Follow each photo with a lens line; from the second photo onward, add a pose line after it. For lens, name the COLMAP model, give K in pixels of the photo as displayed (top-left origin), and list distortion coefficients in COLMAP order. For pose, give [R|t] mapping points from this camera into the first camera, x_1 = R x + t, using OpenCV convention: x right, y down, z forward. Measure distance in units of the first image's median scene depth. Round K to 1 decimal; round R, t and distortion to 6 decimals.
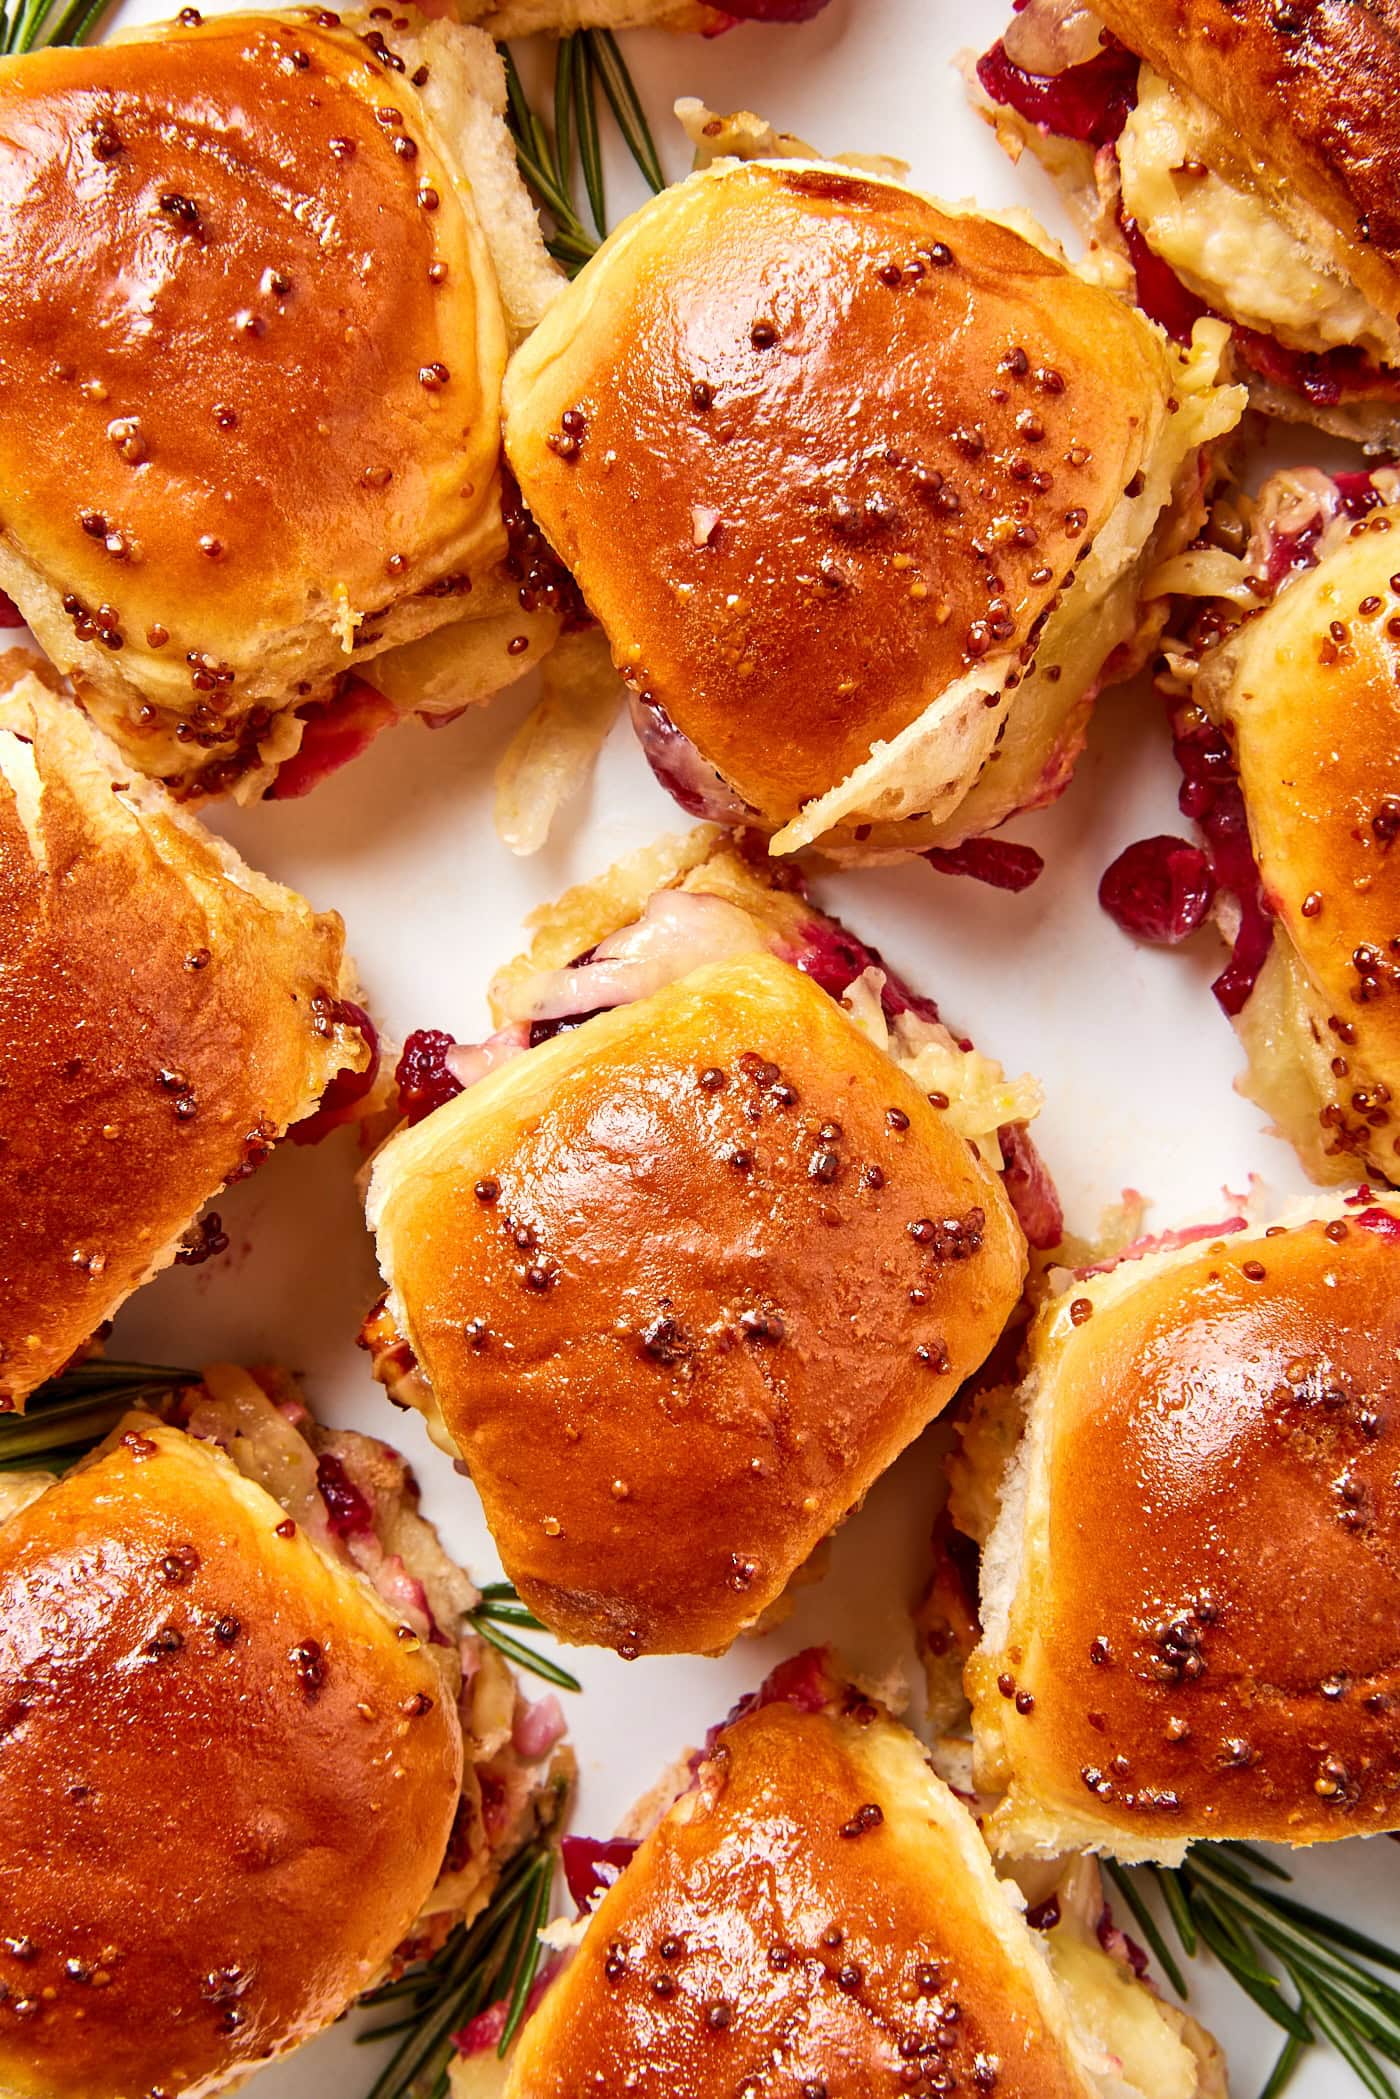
lens RADIAL K [[3485.3, 0, 708.4], [0, 3485.3, 1052.0], [0, 0, 1]] dist [-0.247386, 0.669160]
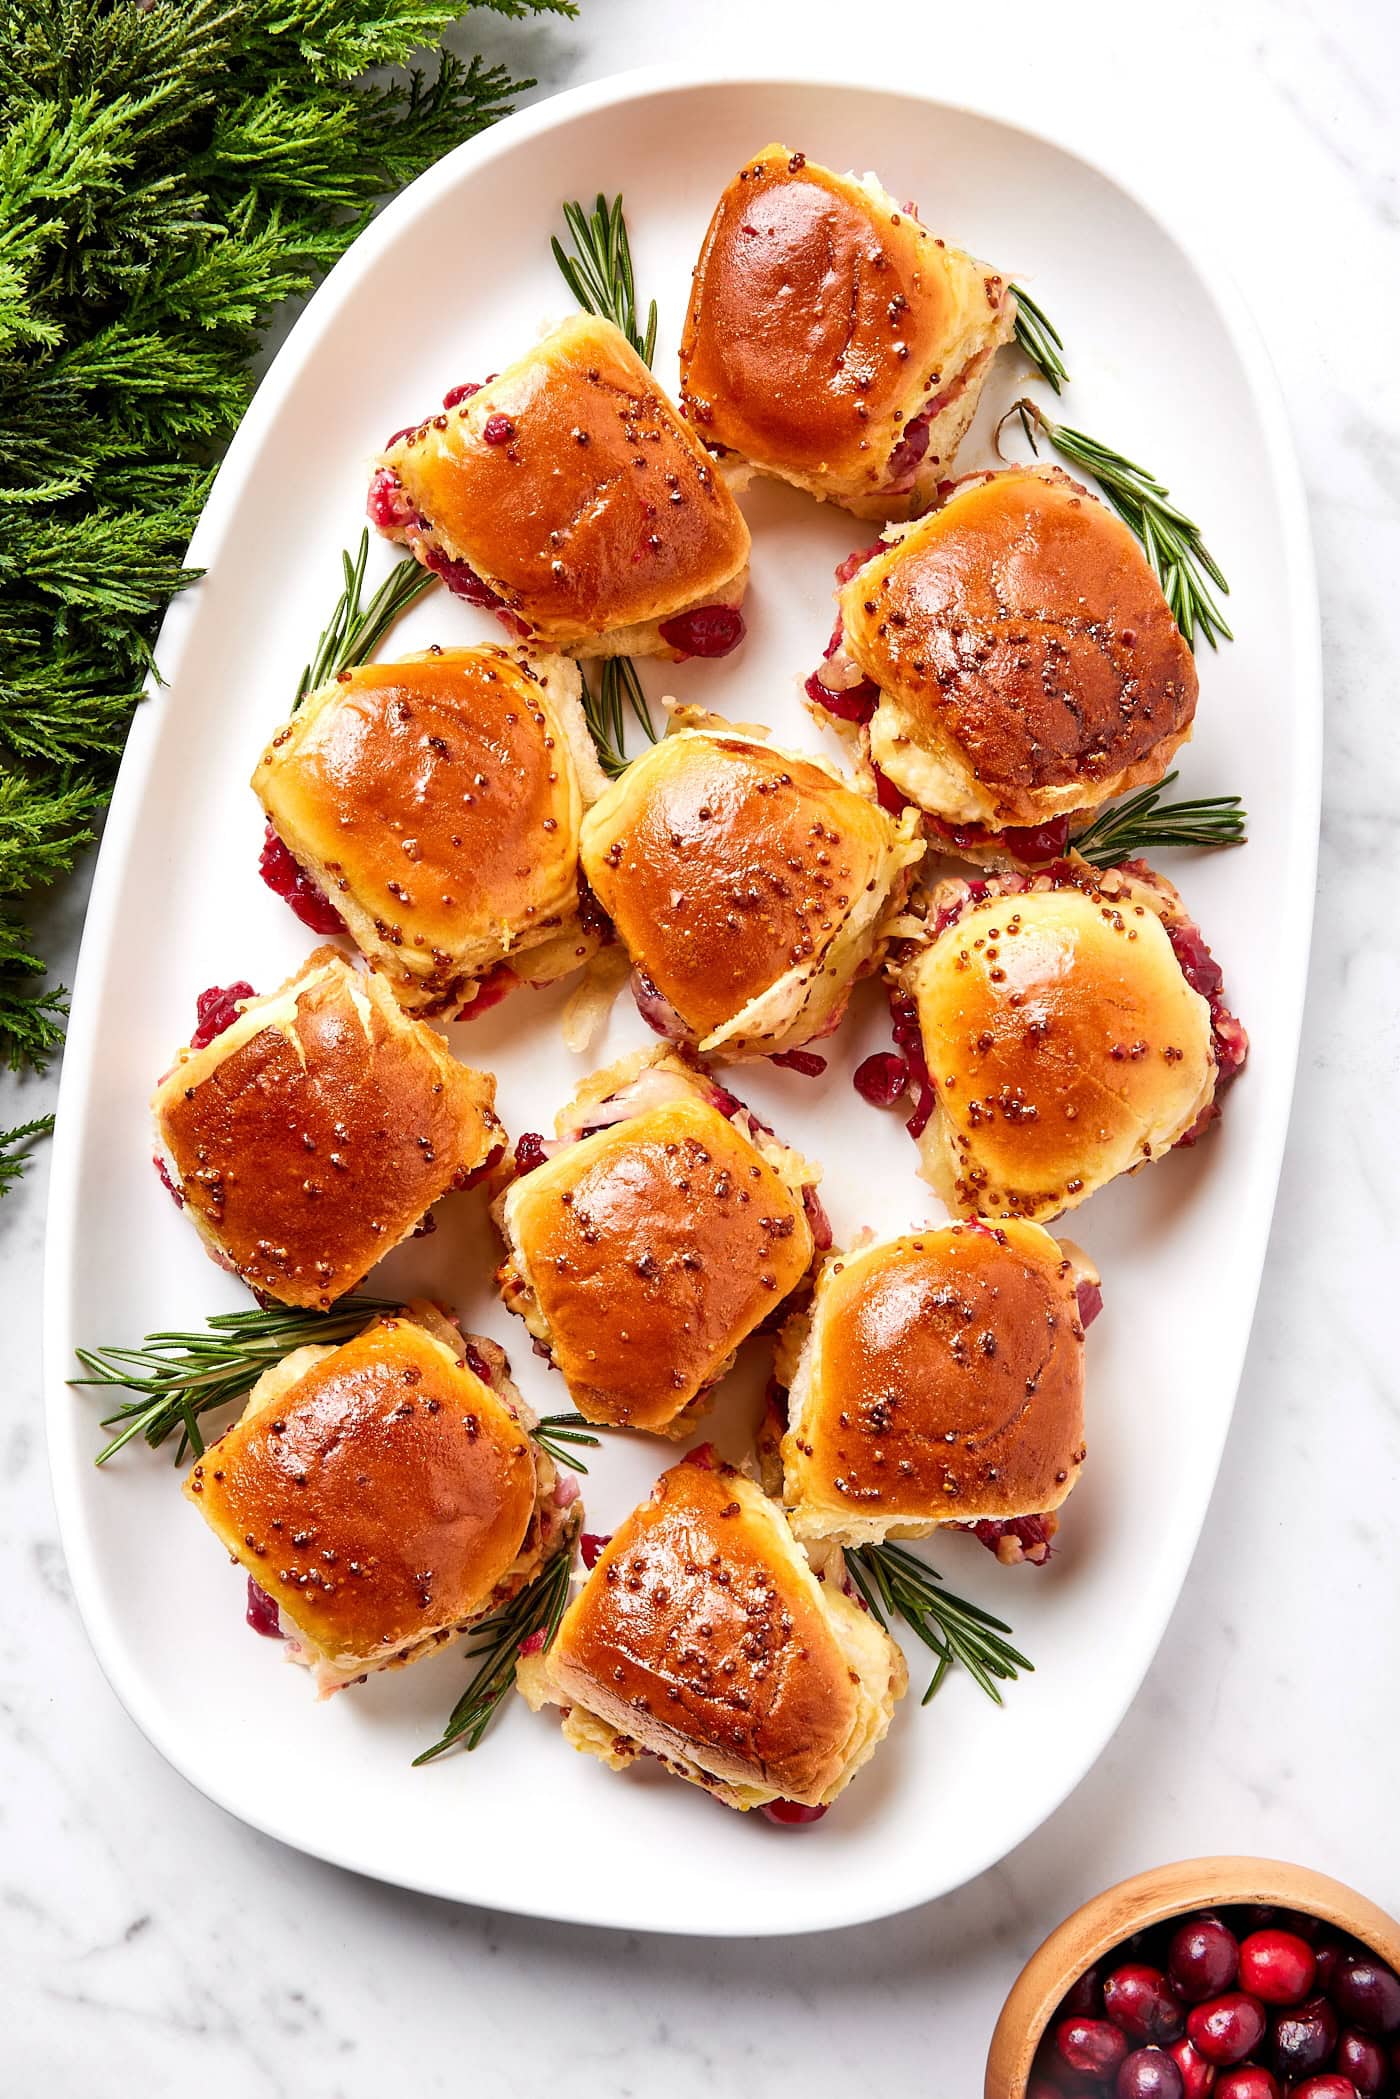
lens RADIAL K [[3485.3, 0, 708.4], [0, 3485.3, 1052.0], [0, 0, 1]] dist [-0.247386, 0.669160]
pose [[0.998299, 0.030184, 0.049874, -0.084488], [-0.025101, 0.994714, -0.099568, 0.159653], [-0.052615, 0.098146, 0.993780, -1.152972]]
